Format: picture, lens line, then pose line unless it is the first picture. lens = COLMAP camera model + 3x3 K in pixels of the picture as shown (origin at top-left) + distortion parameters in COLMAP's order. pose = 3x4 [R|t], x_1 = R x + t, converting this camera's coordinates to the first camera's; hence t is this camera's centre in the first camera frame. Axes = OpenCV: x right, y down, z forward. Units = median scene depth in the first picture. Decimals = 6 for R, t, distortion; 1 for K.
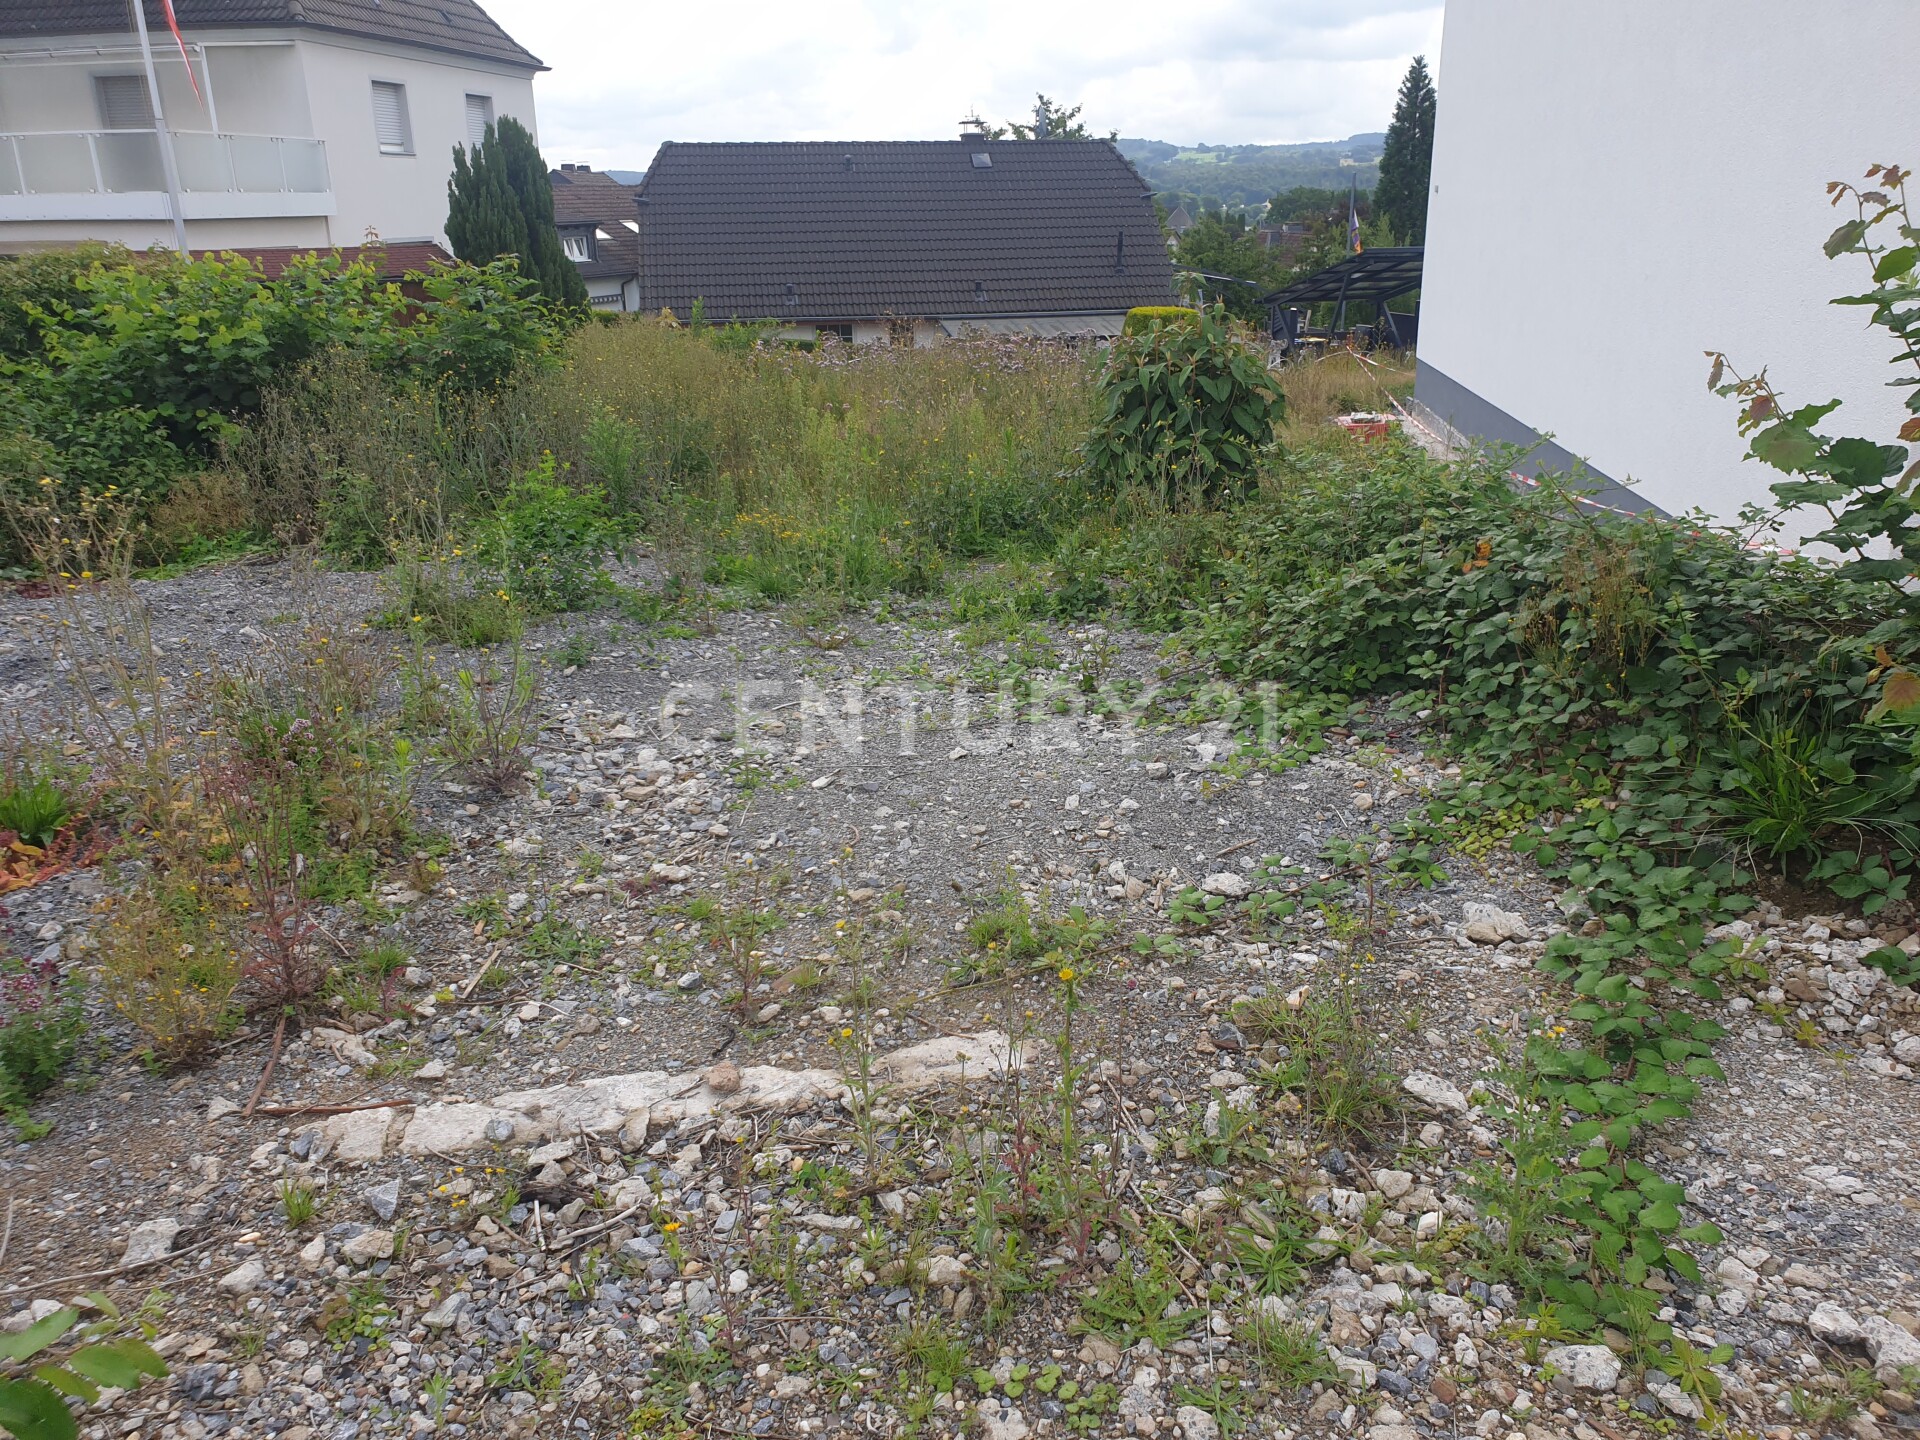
lens RADIAL K [[1439.5, 0, 960.0], [0, 1439.5, 720.0], [0, 0, 1]] dist [0.011736, 0.007436]
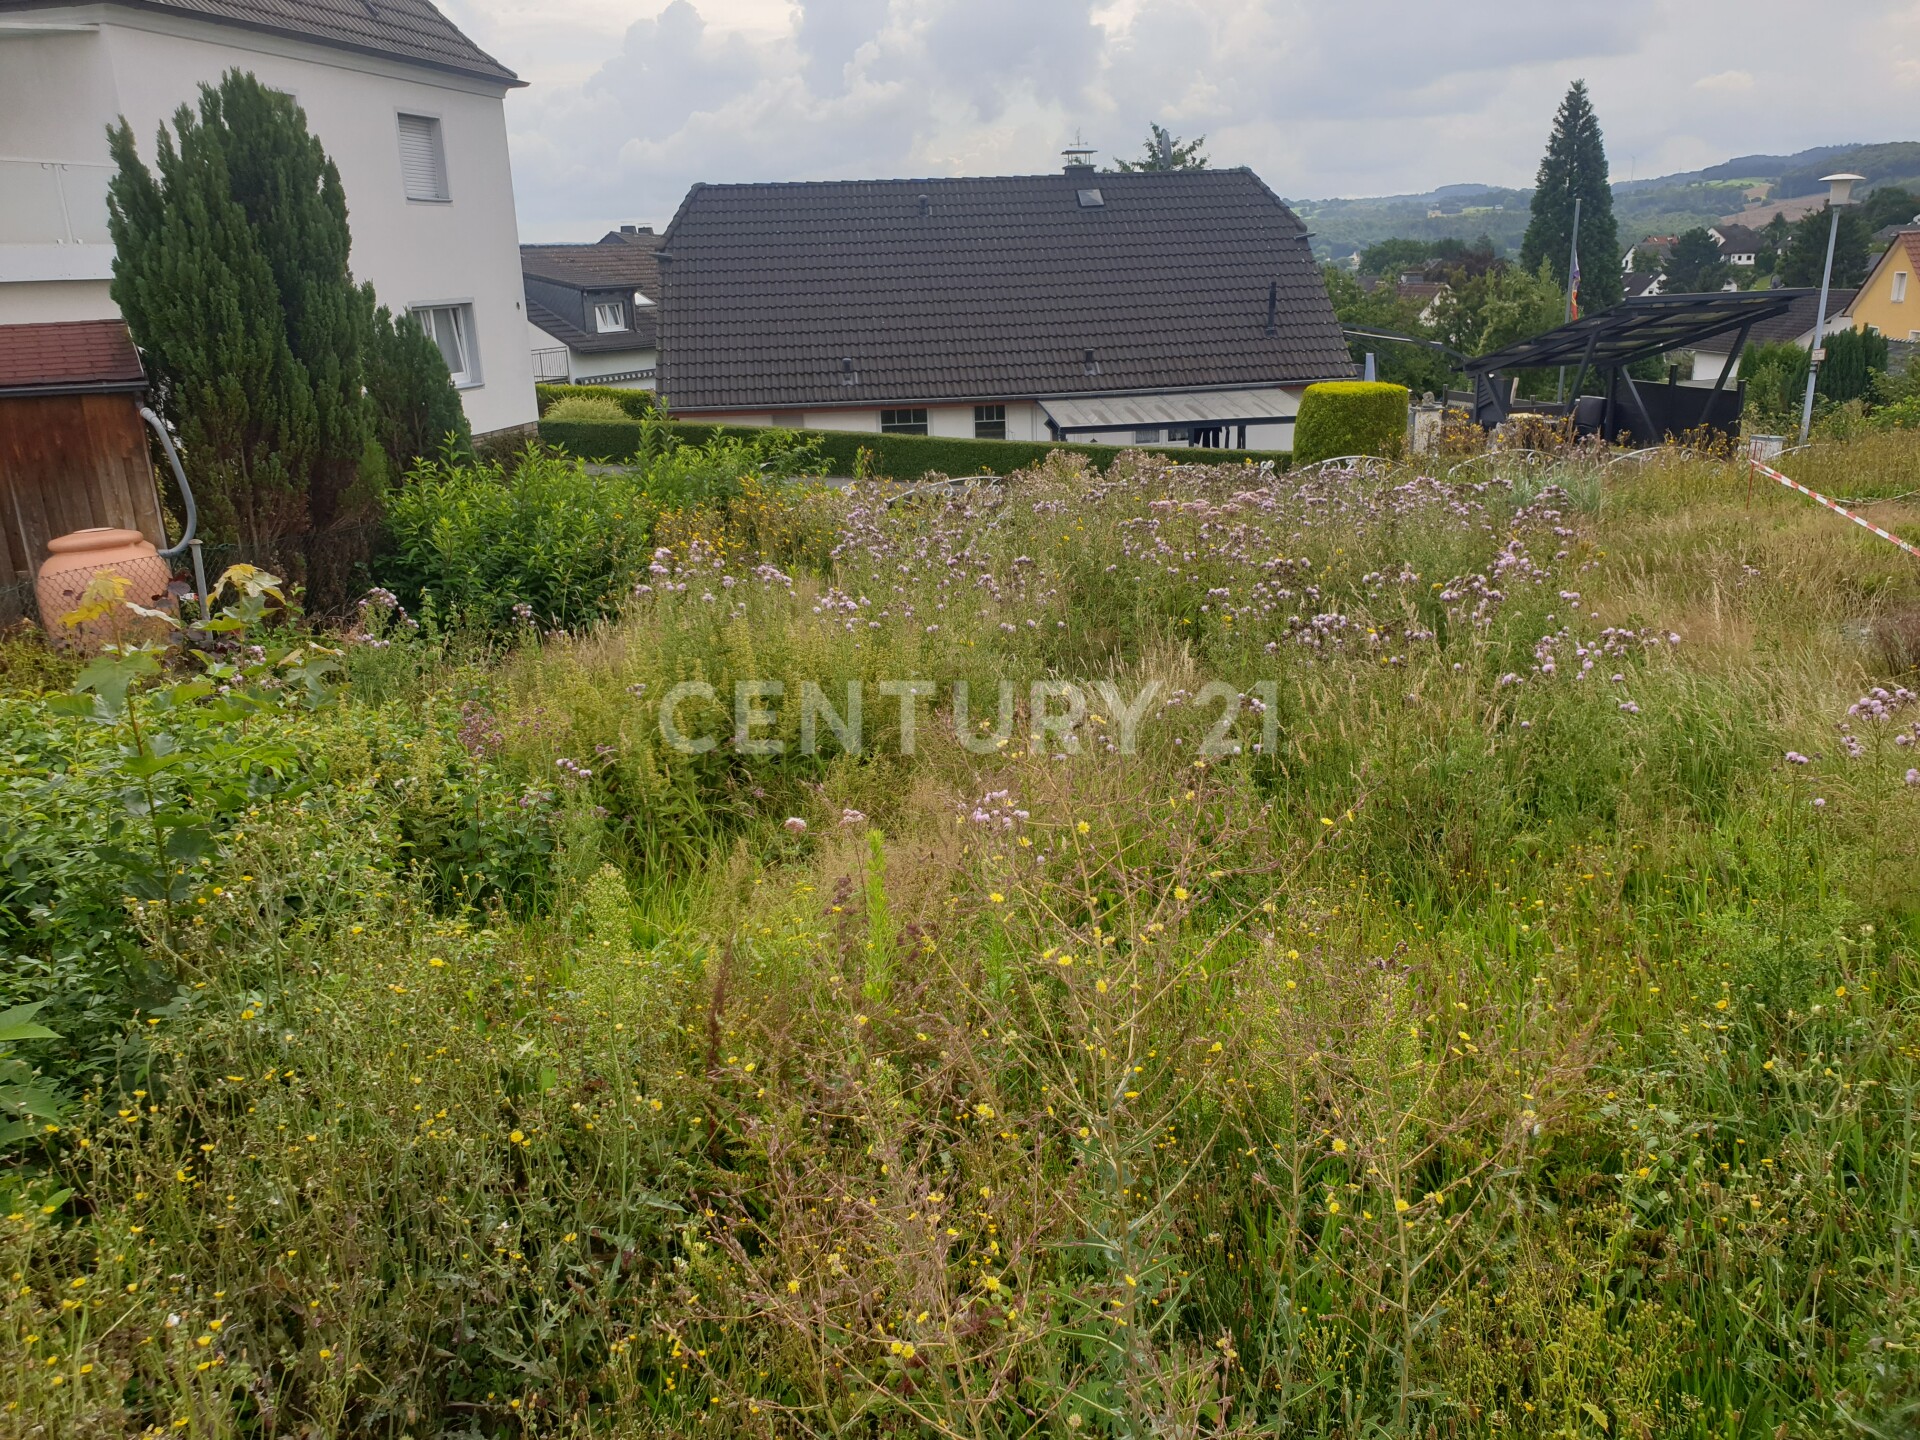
lens RADIAL K [[1493.2, 0, 960.0], [0, 1493.2, 720.0], [0, 0, 1]] dist [0.034661, -0.009631]
pose [[0.998188, -0.002333, -0.060132, -0.007700], [-0.000538, 0.998862, -0.047697, -0.060082], [0.060175, 0.047643, 0.997050, 0.182001]]
